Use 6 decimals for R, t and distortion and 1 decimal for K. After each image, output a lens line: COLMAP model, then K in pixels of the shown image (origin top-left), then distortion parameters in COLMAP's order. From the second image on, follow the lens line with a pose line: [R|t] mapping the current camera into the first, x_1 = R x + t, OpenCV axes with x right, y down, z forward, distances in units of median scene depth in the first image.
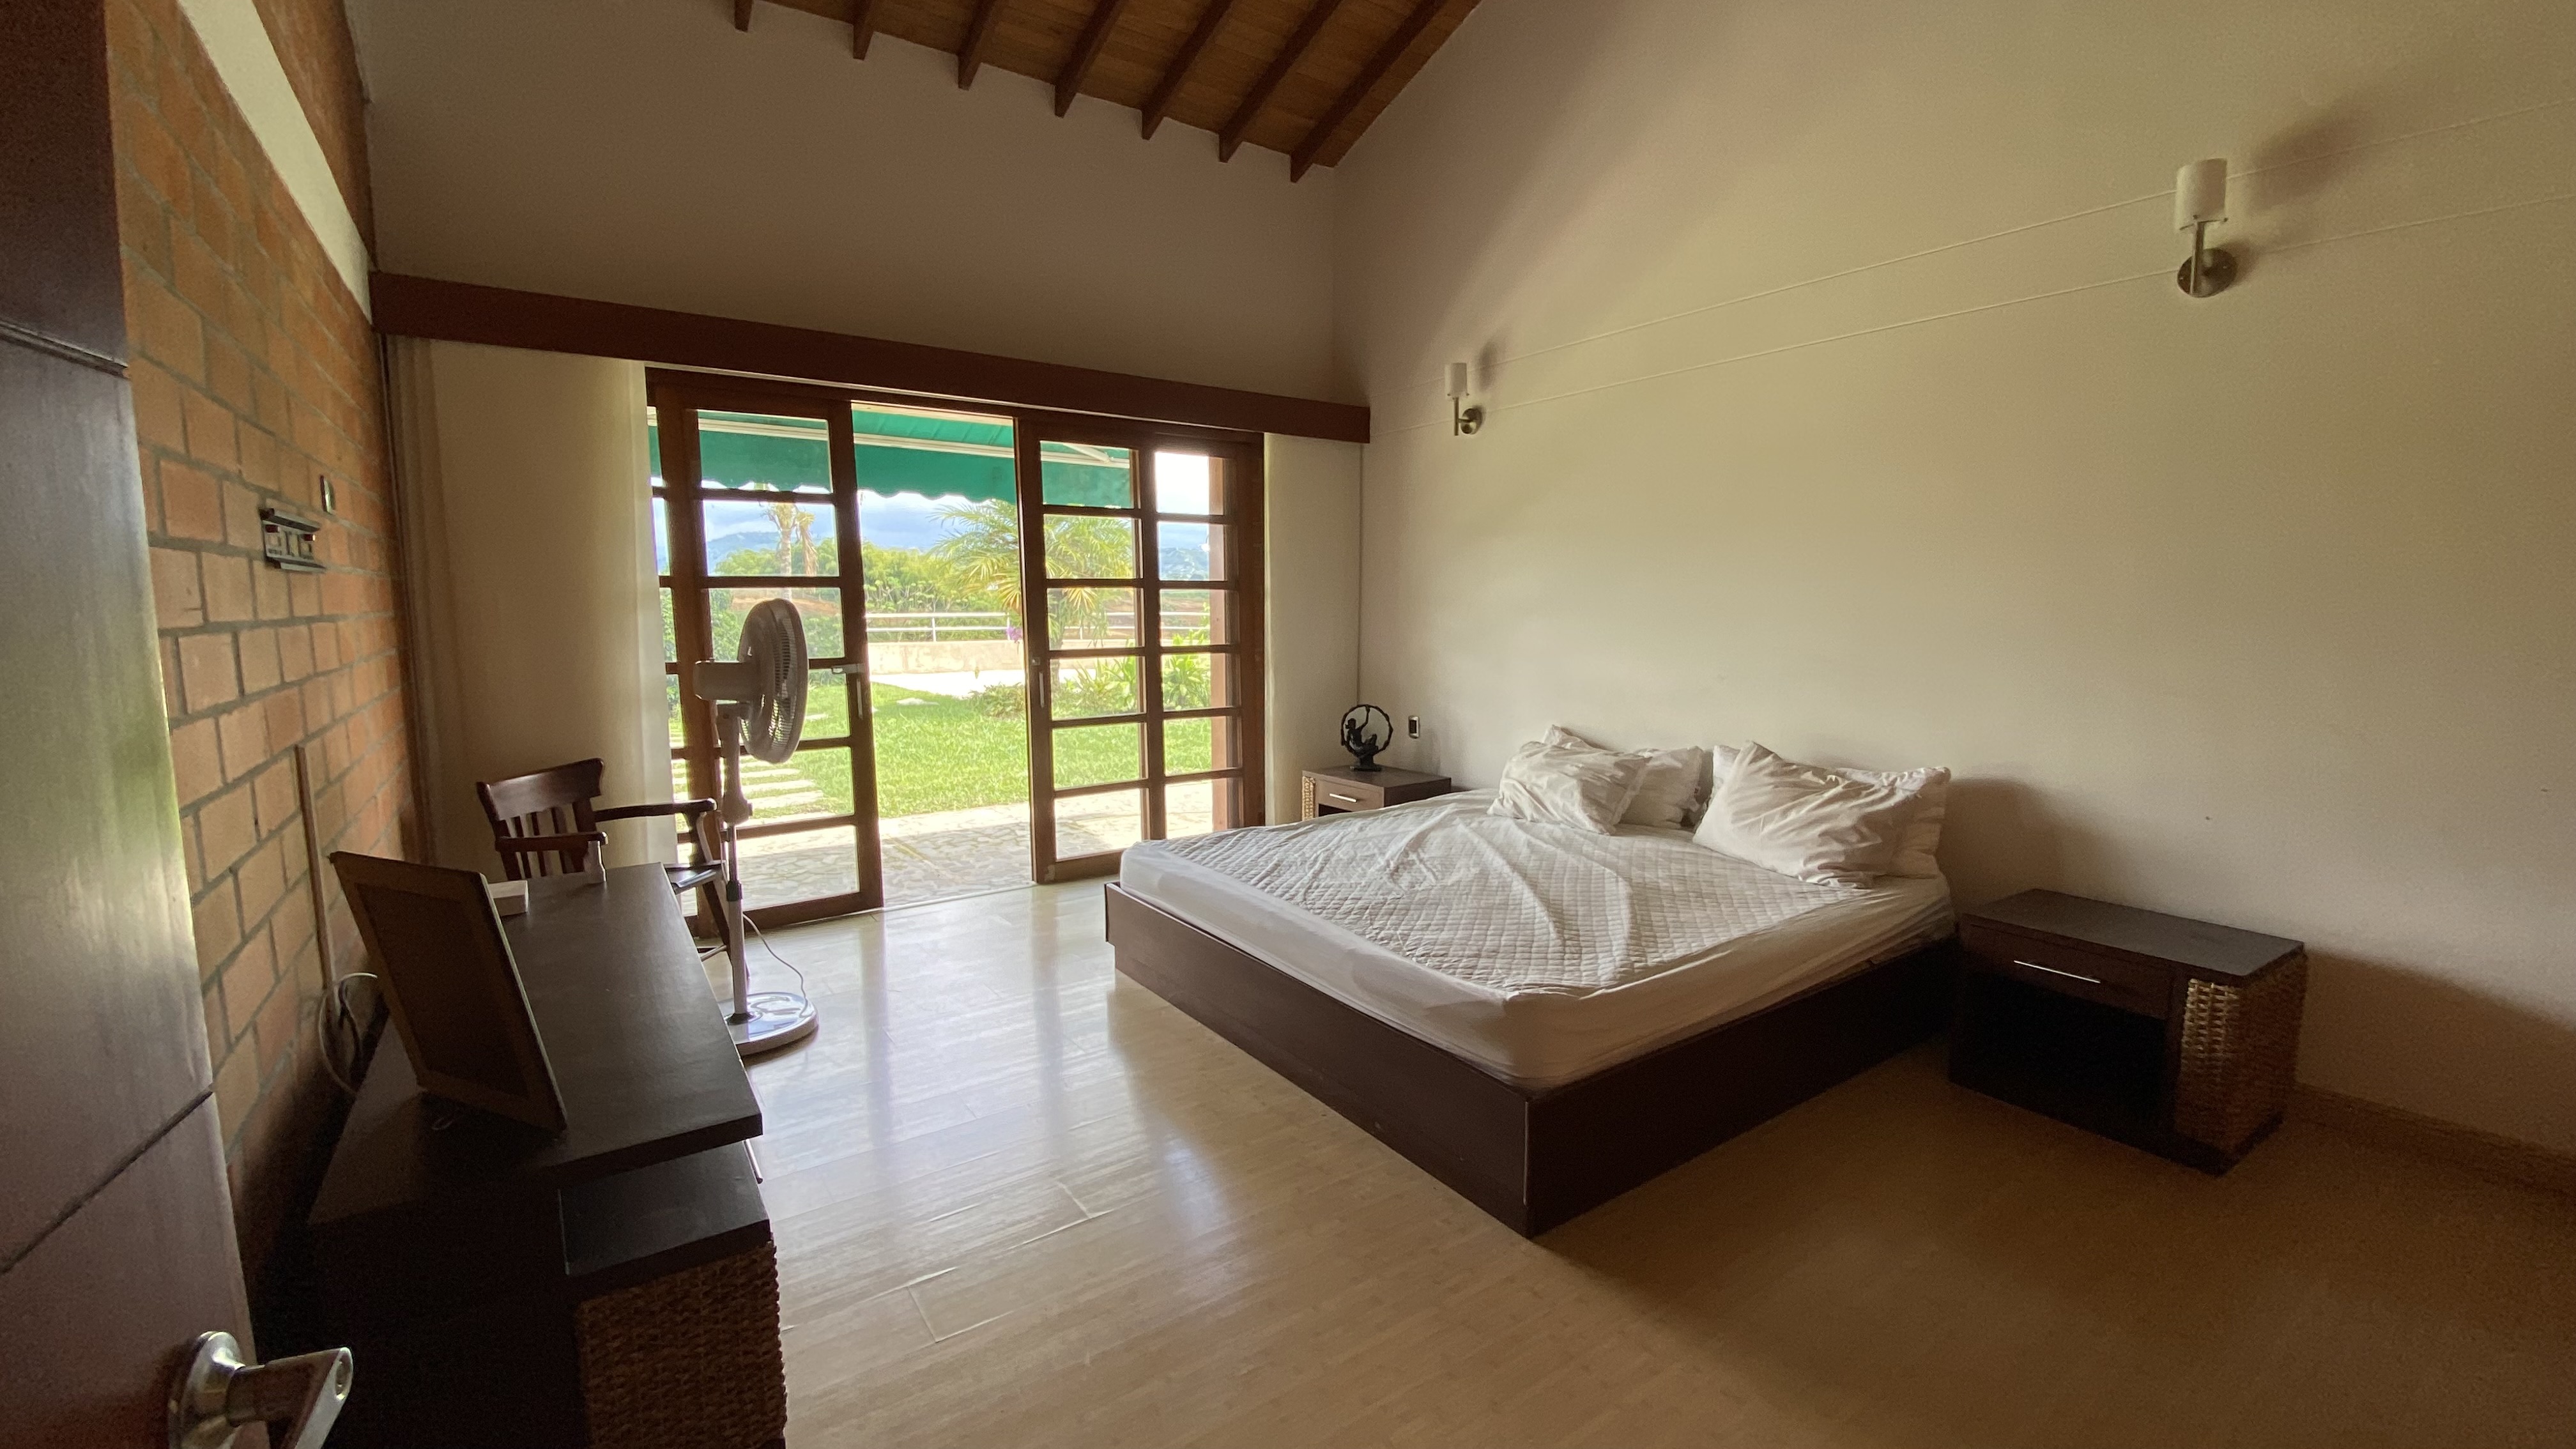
lens RADIAL K [[1044.6, 0, 1289.3], [0, 1044.6, 719.0], [0, 0, 1]] dist [-0.003022, -0.006262]
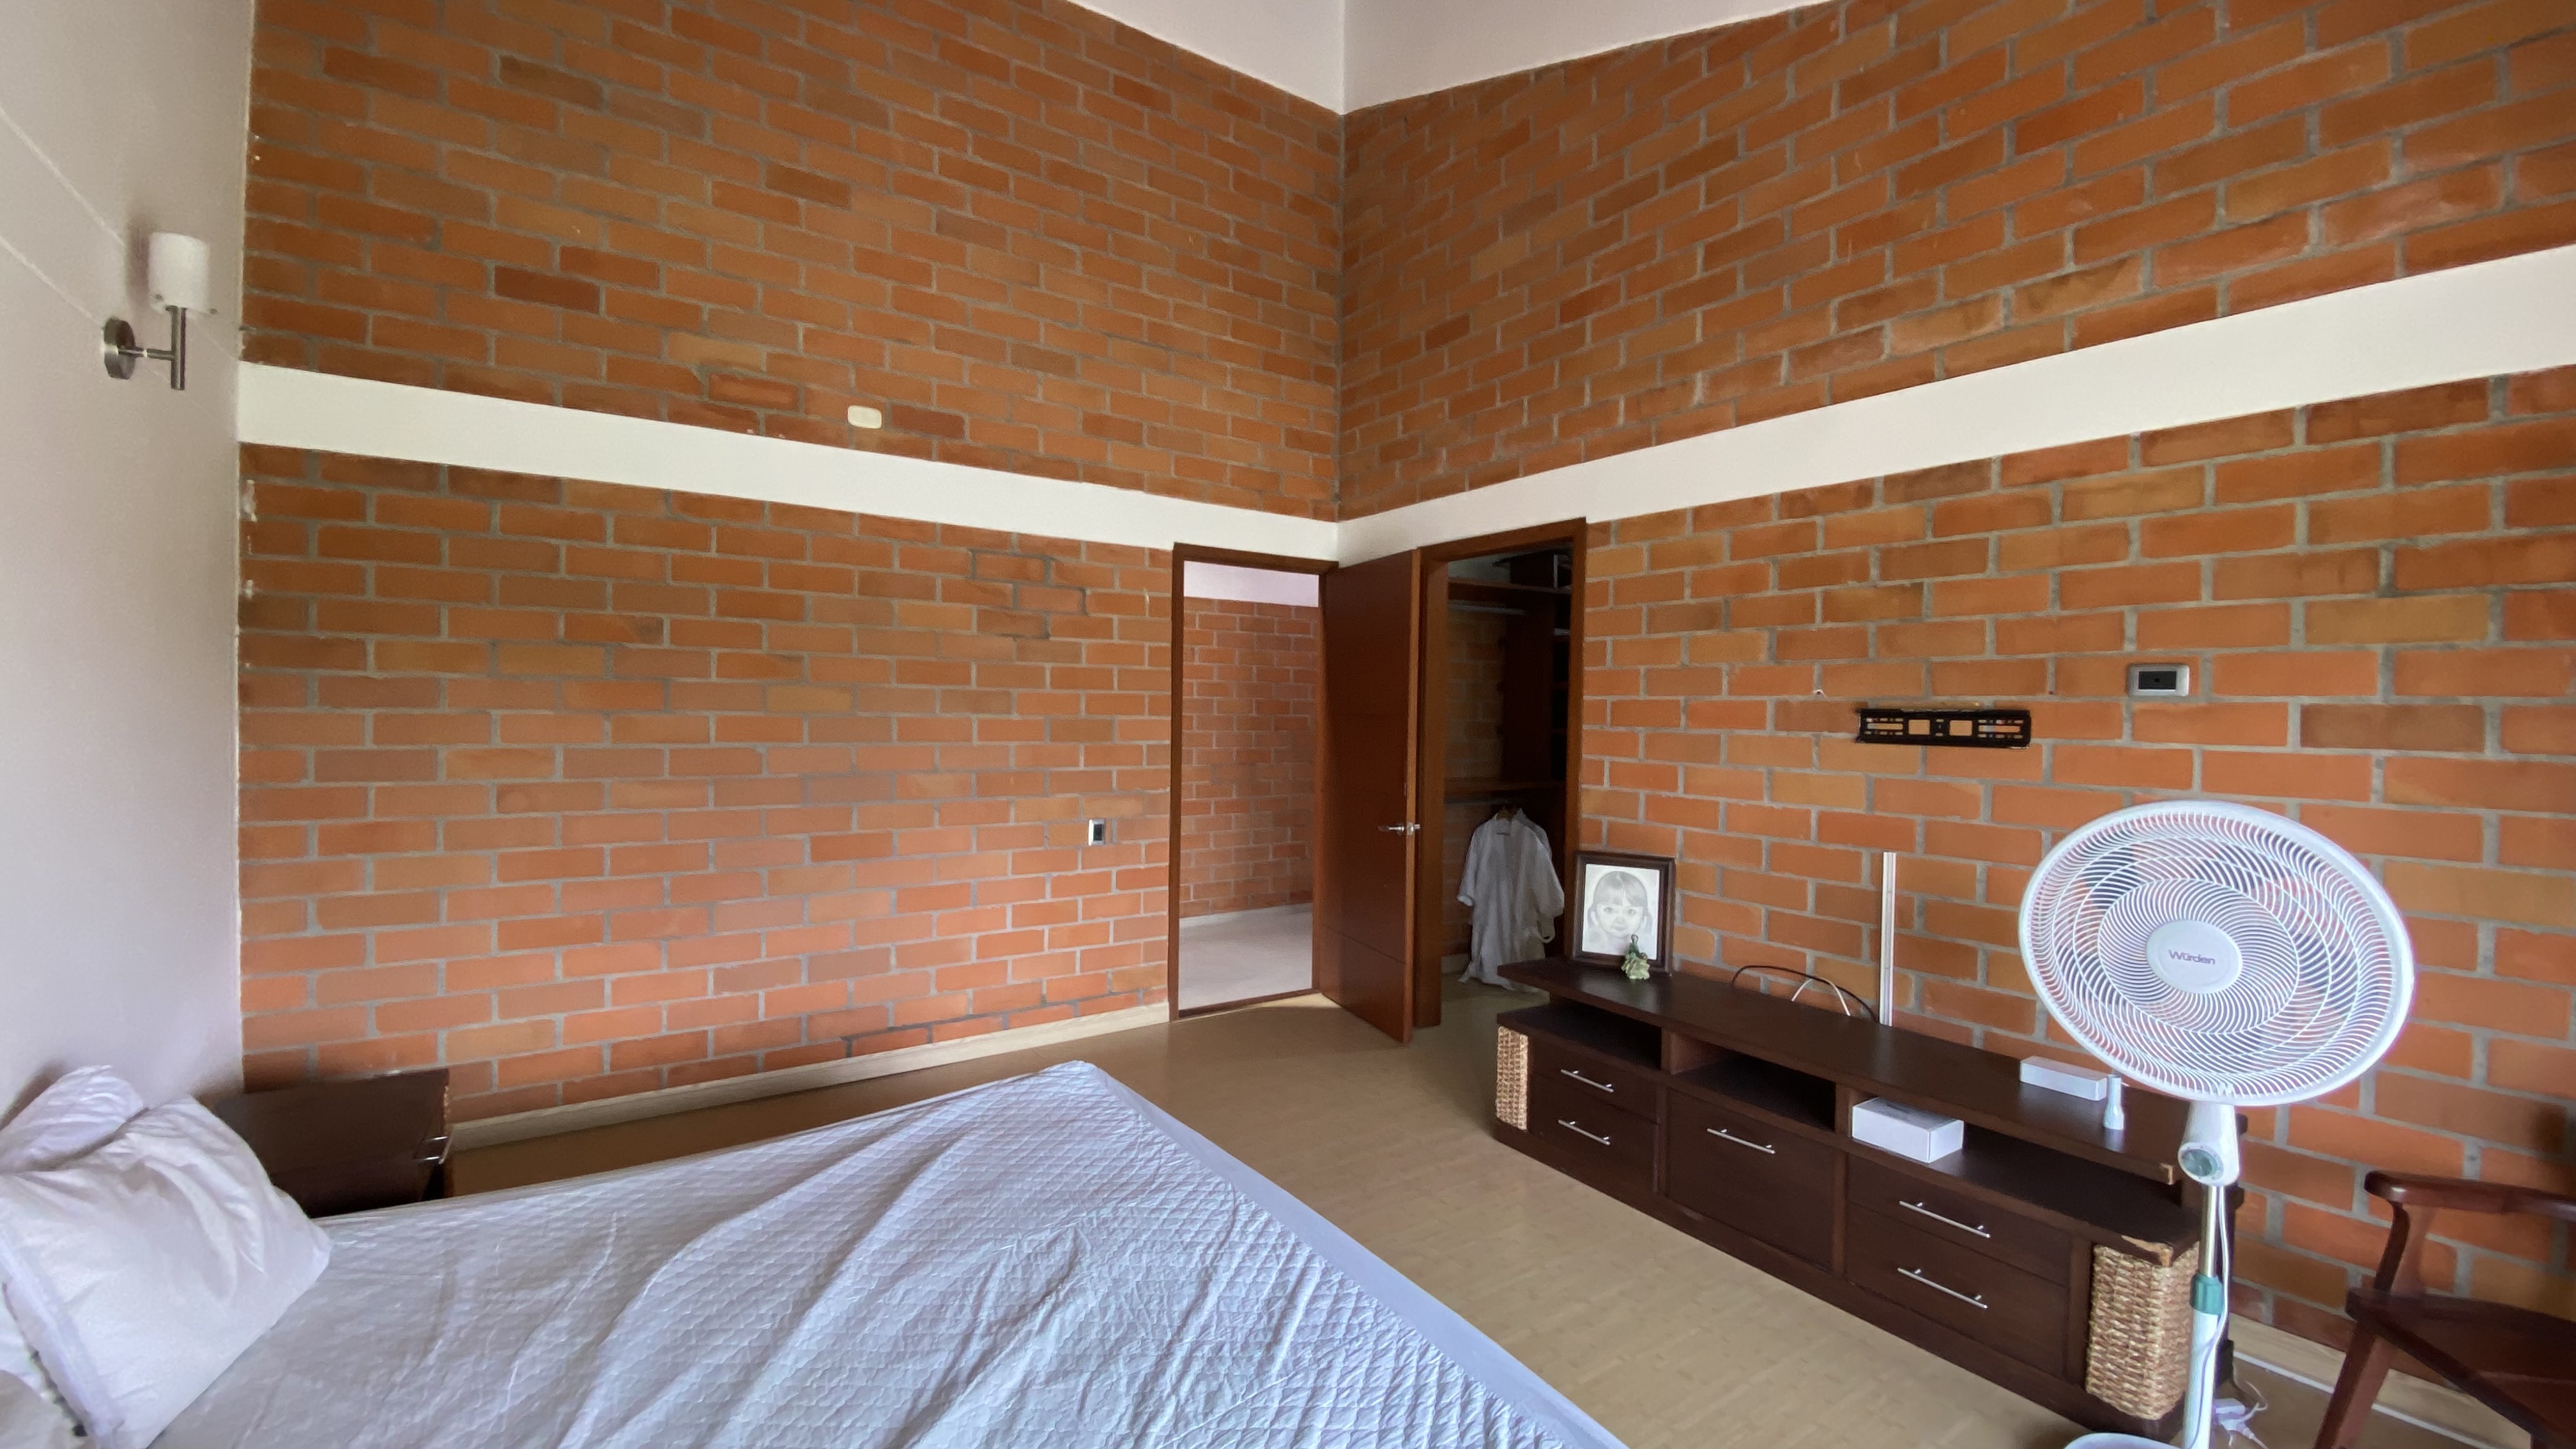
lens RADIAL K [[1044.6, 0, 1290.6], [0, 1044.6, 729.2], [0, 0, 1]] dist [-0.003022, -0.006262]
pose [[-0.999799, -0.014122, 0.014221, -0.024333], [-0.011956, 0.989747, 0.142330, -0.220992], [-0.016085, 0.142131, -0.989717, 1.530953]]
